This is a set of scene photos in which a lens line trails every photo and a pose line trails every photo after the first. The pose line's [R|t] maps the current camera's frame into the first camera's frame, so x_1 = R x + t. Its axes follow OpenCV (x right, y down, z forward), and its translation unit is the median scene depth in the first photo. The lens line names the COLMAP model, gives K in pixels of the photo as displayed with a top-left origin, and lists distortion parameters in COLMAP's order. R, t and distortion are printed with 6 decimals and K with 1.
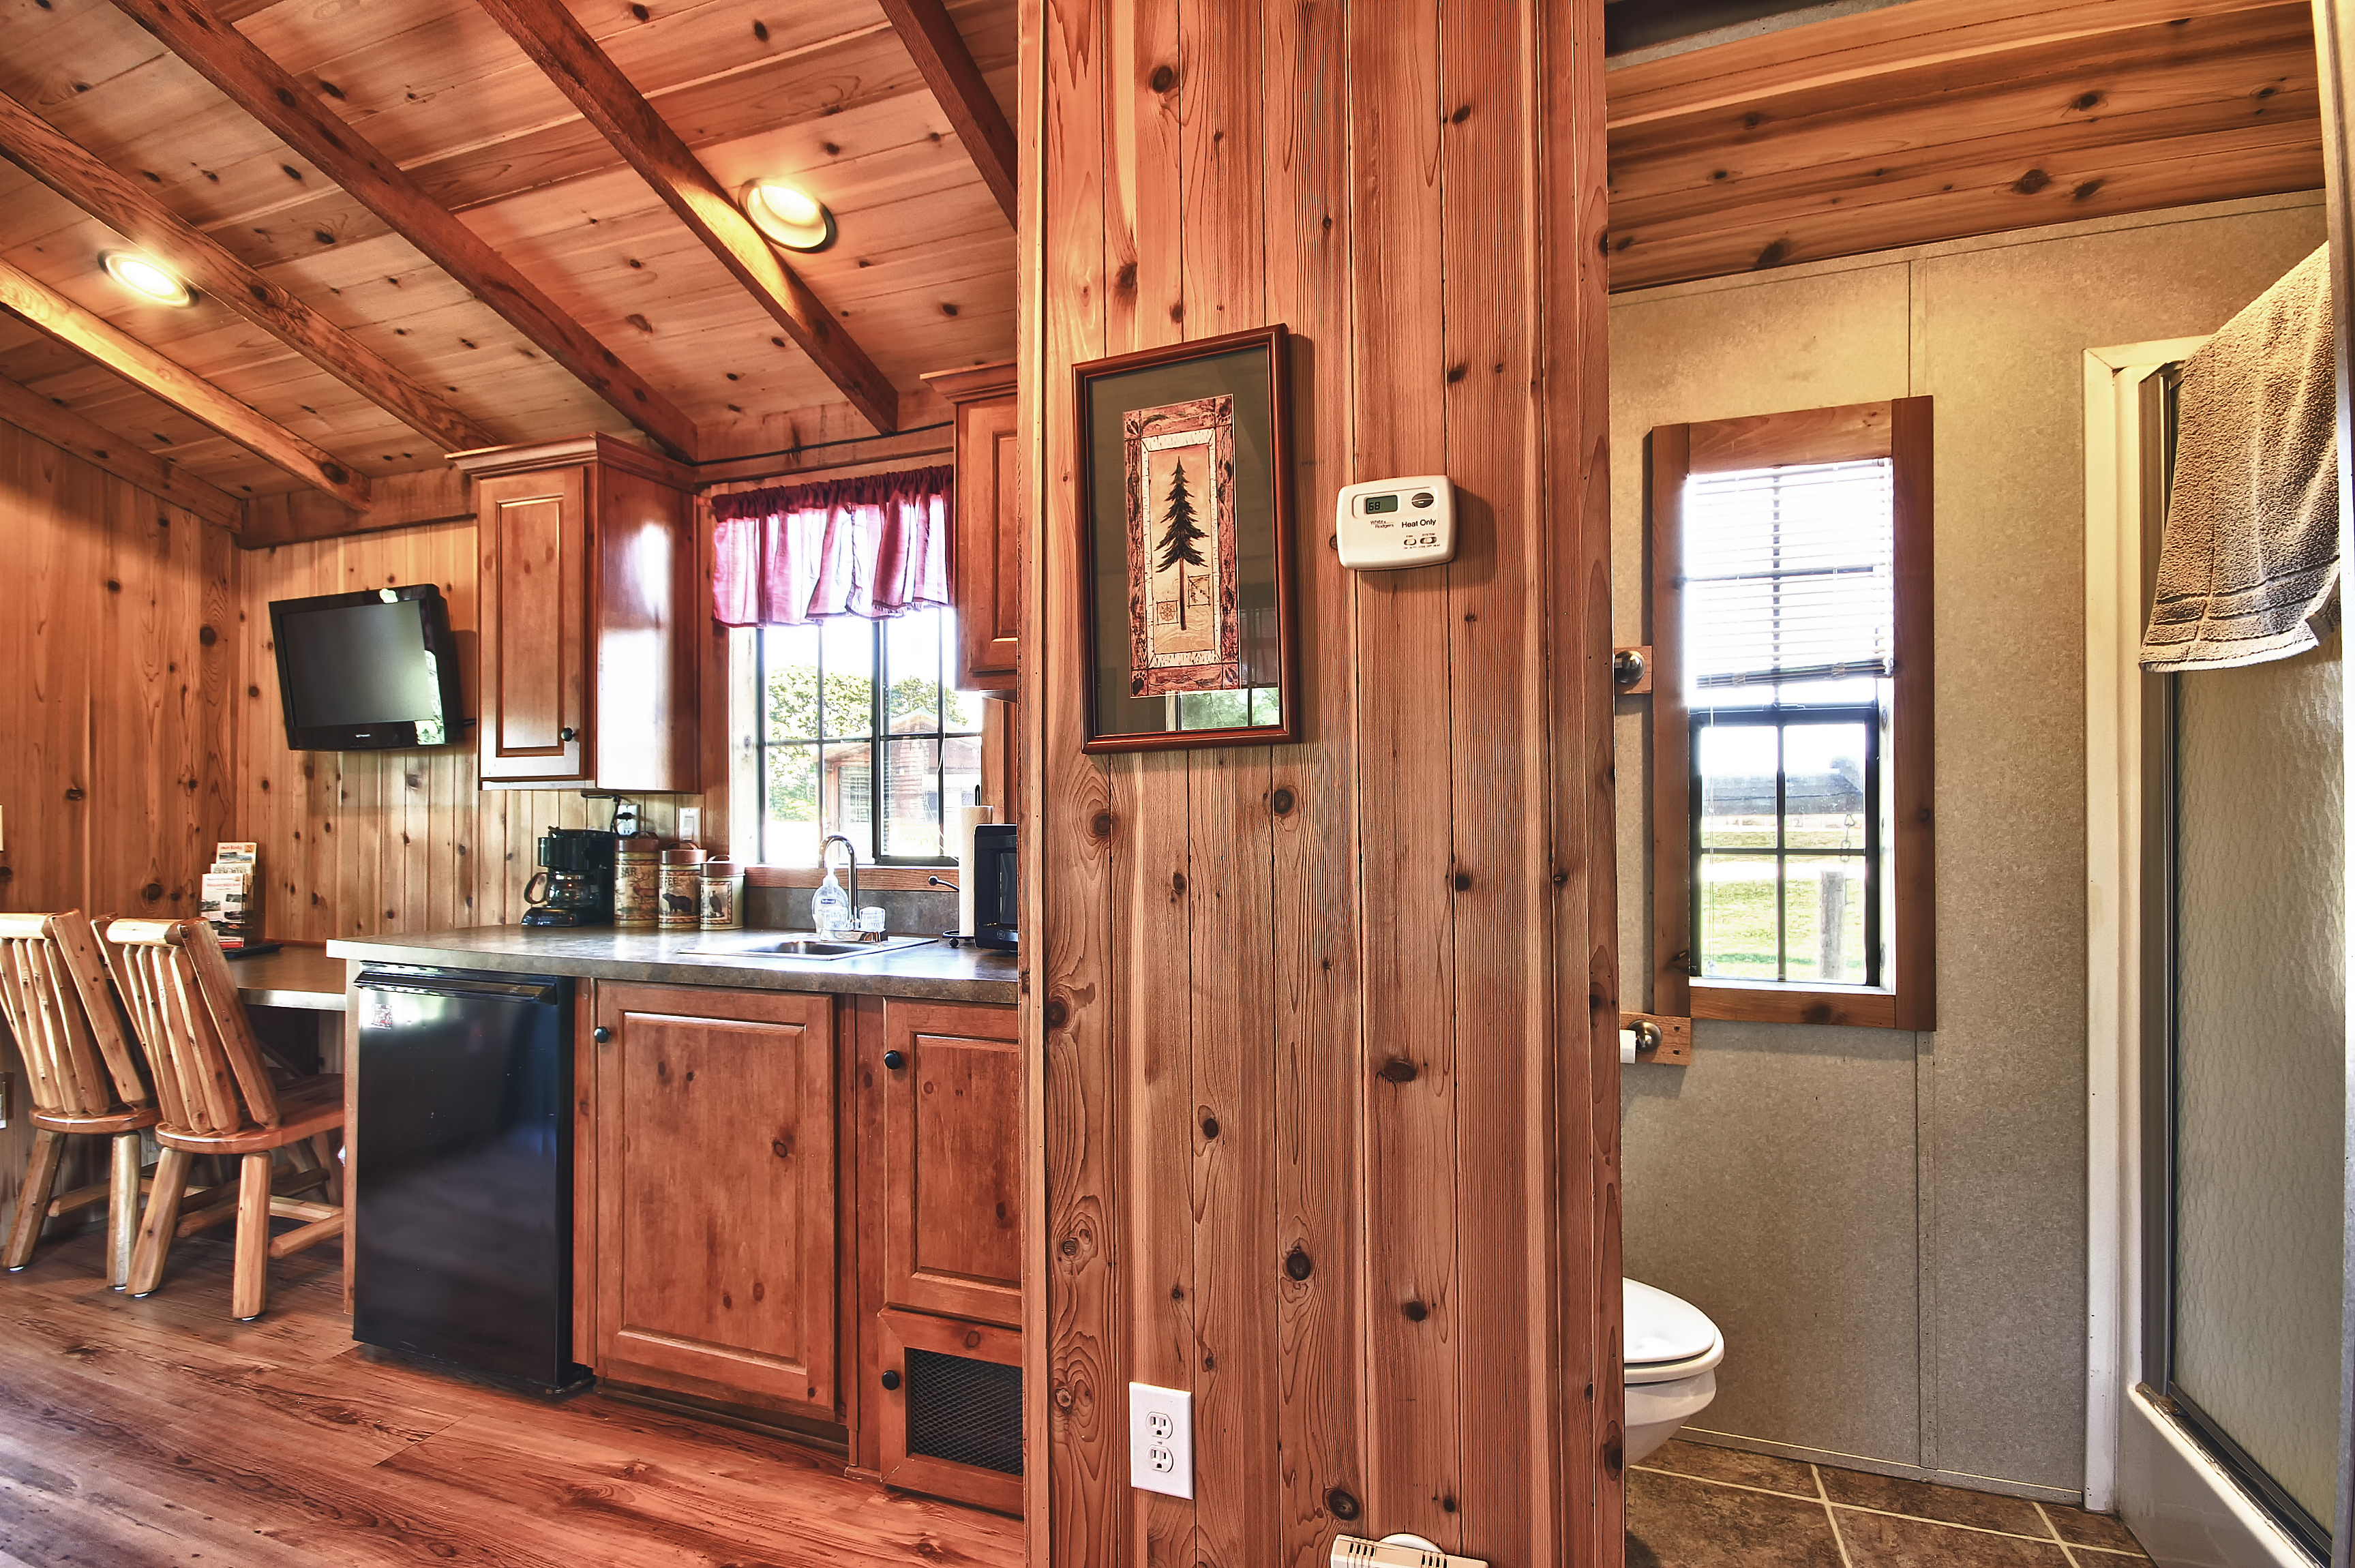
lens RADIAL K [[1090.3, 0, 1174.4], [0, 1090.3, 809.0], [0, 0, 1]] dist [0.017705, -0.015542]
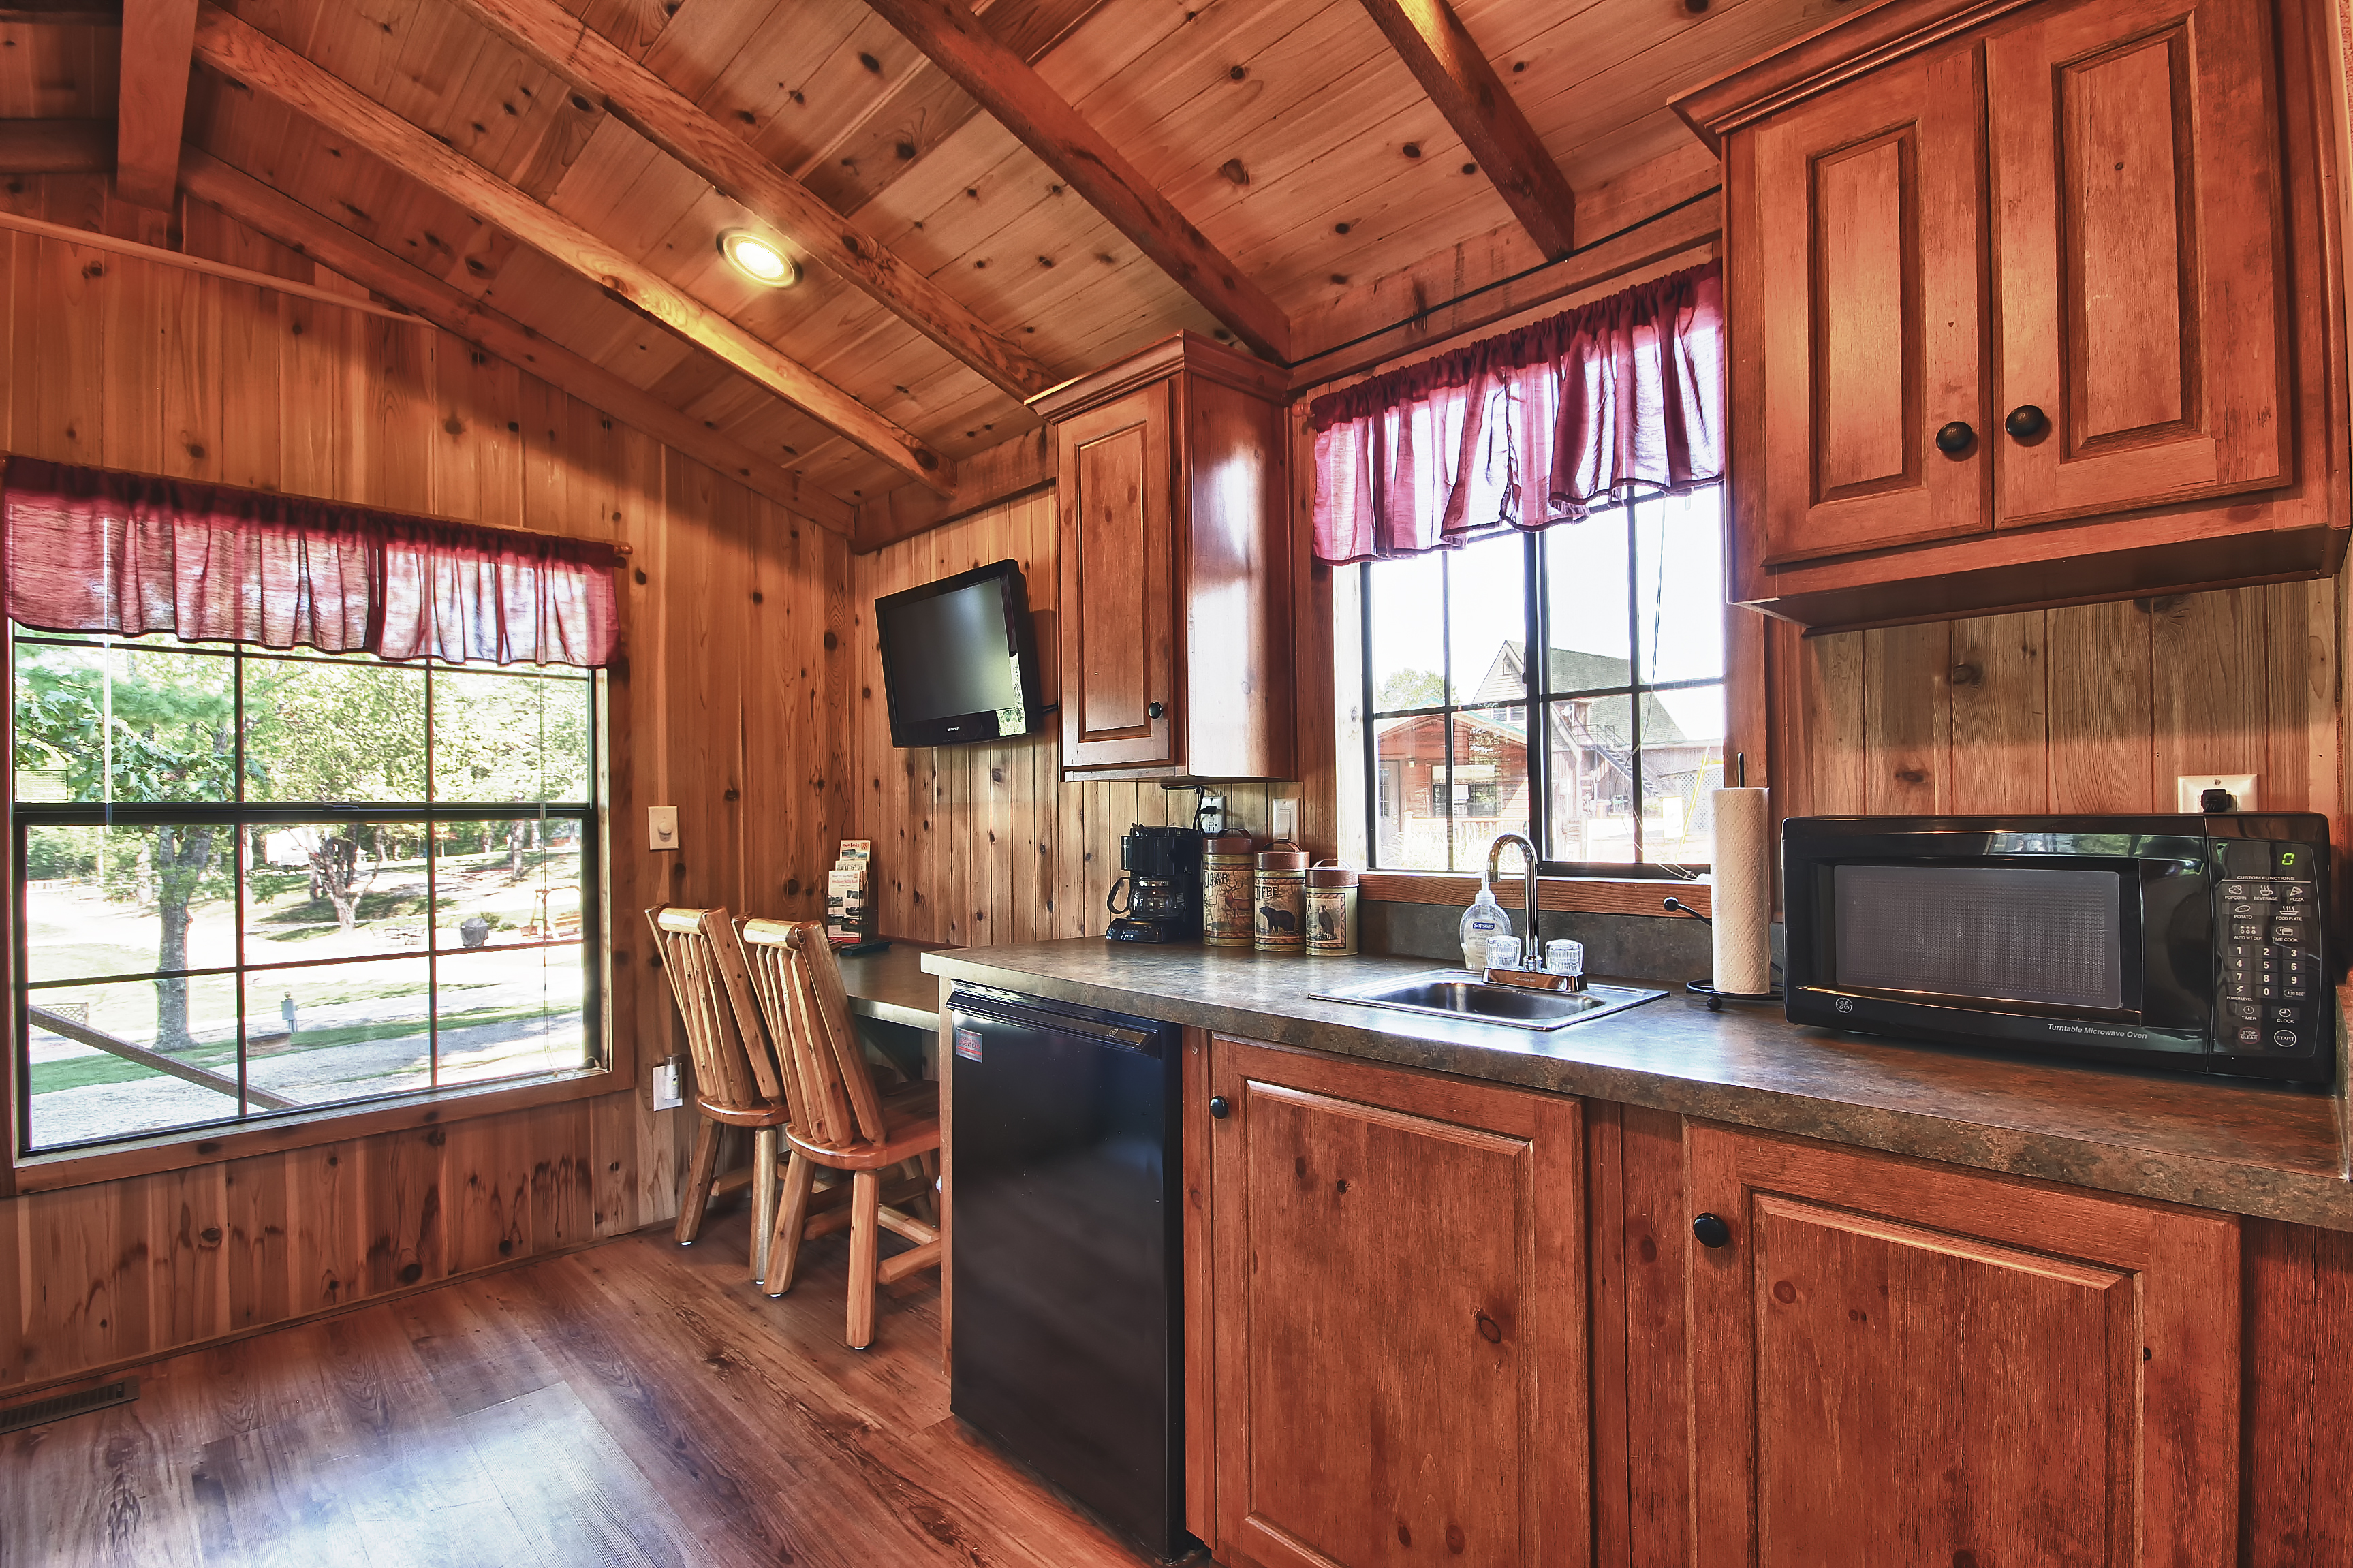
lens RADIAL K [[1096.1, 0, 1173.6], [0, 1096.1, 810.7], [0, 0, 1]] dist [-0.001134, 0.000152]
pose [[0.902465, -0.010002, -0.430648, -0.180187], [0.012873, 0.999910, 0.003753, 0.003502], [0.430572, -0.008931, 0.902512, 0.252789]]
